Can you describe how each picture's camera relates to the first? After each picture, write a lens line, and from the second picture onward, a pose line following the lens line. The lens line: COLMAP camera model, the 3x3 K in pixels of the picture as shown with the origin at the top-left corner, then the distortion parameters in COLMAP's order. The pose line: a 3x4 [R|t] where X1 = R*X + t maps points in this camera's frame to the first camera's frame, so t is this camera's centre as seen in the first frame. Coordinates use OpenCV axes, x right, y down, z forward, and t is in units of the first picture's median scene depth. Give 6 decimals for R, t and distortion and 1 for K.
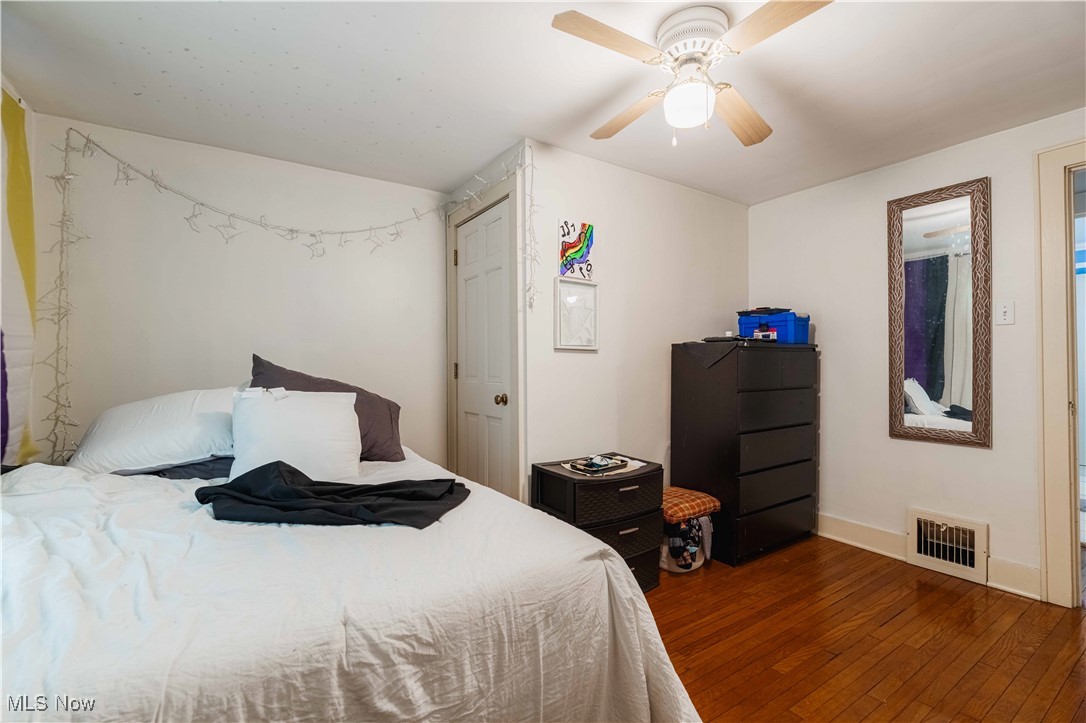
lens RADIAL K [[483.0, 0, 543.0], [0, 483.0, 361.5], [0, 0, 1]] dist [-0.003087, -0.000377]
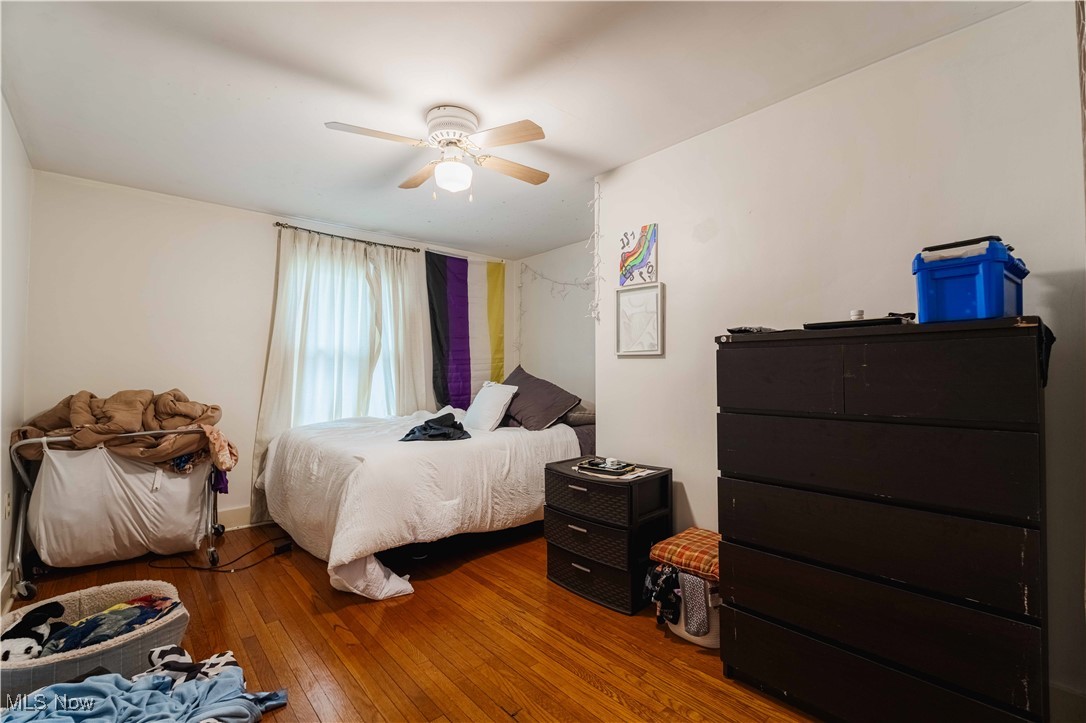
lens RADIAL K [[483.0, 0, 543.0], [0, 483.0, 361.5], [0, 0, 1]] dist [-0.003087, -0.000377]
pose [[0.127883, -0.012612, -0.991709, 1.053322], [0.011433, 0.999871, -0.011241, -0.002584], [0.991723, -0.009901, 0.128010, 0.685004]]
